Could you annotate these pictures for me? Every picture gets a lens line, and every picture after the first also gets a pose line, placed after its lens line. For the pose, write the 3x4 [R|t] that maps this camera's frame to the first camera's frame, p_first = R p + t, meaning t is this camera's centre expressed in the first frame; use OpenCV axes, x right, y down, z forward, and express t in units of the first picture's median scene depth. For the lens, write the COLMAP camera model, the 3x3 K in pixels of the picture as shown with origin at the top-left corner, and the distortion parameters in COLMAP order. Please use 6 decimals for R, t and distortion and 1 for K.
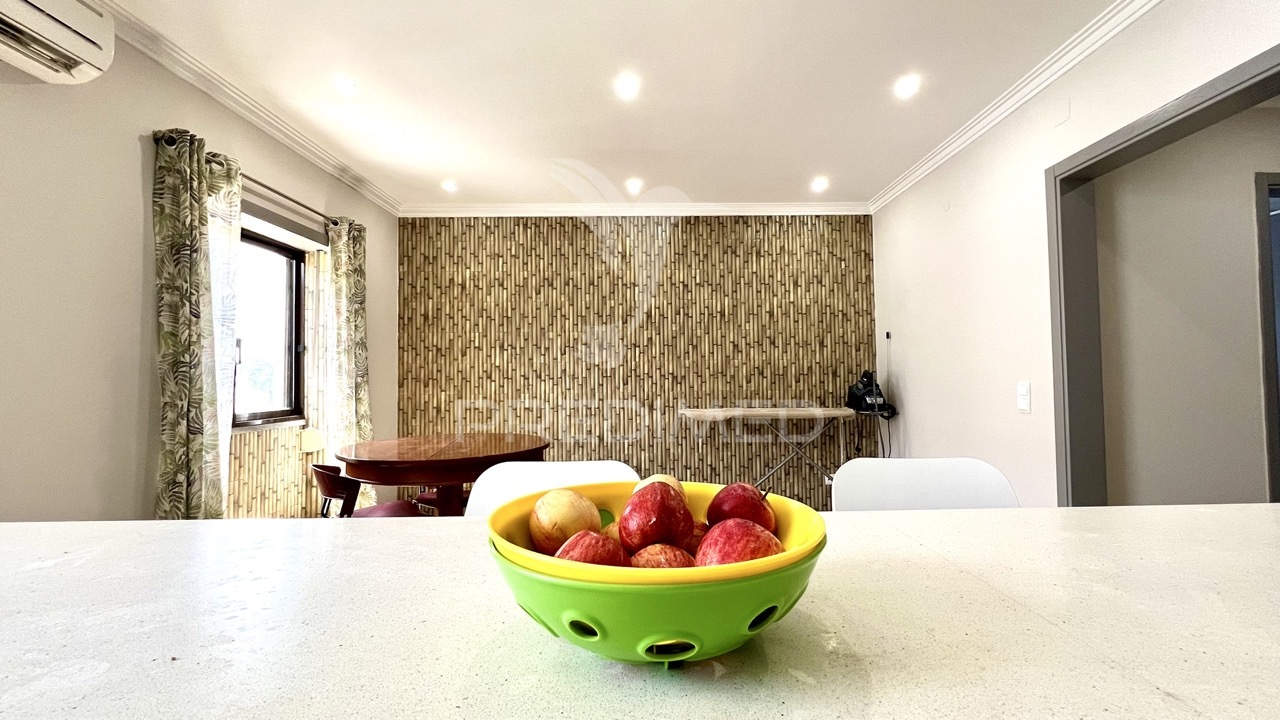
lens RADIAL K [[533.6, 0, 648.5], [0, 533.6, 360.6], [0, 0, 1]] dist [-0.003088, -0.000426]
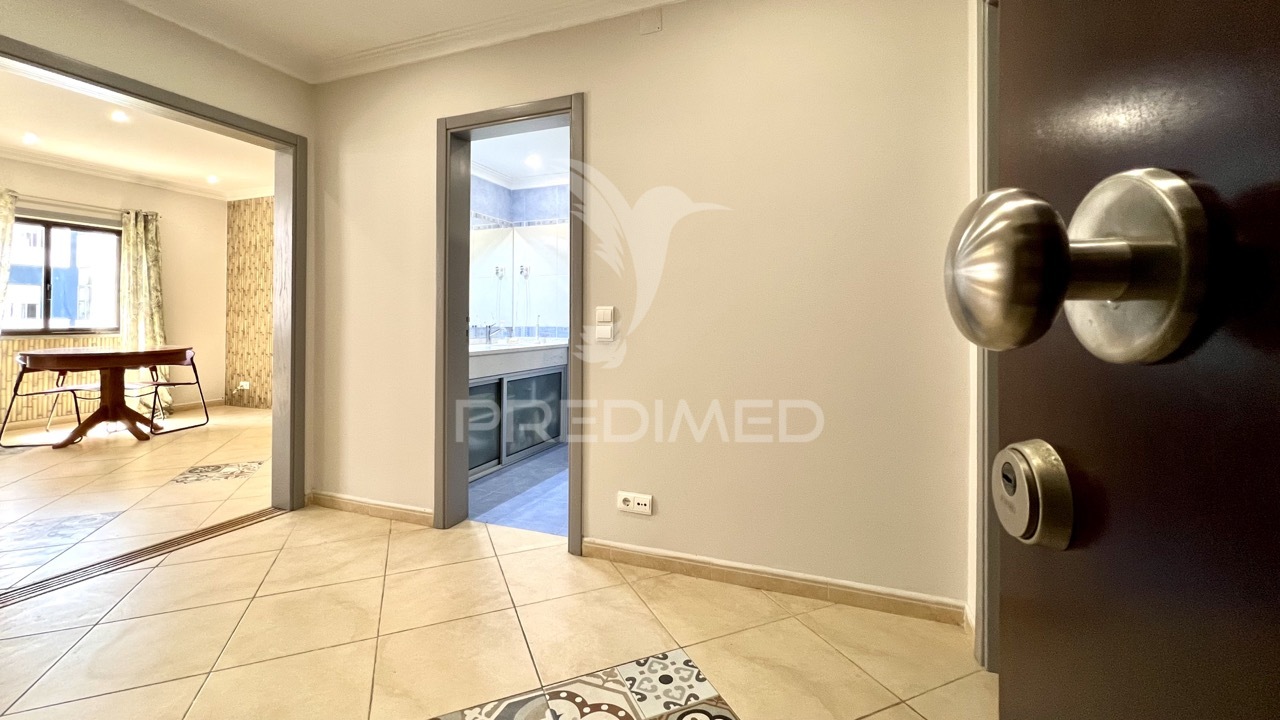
lens RADIAL K [[533.6, 0, 650.3], [0, 533.6, 319.2], [0, 0, 1]] dist [-0.003088, -0.000426]
pose [[0.920425, 0.012885, -0.390706, 1.183844], [-0.002193, 0.999611, 0.027799, 0.013522], [0.390912, -0.024730, 0.920096, 0.096244]]
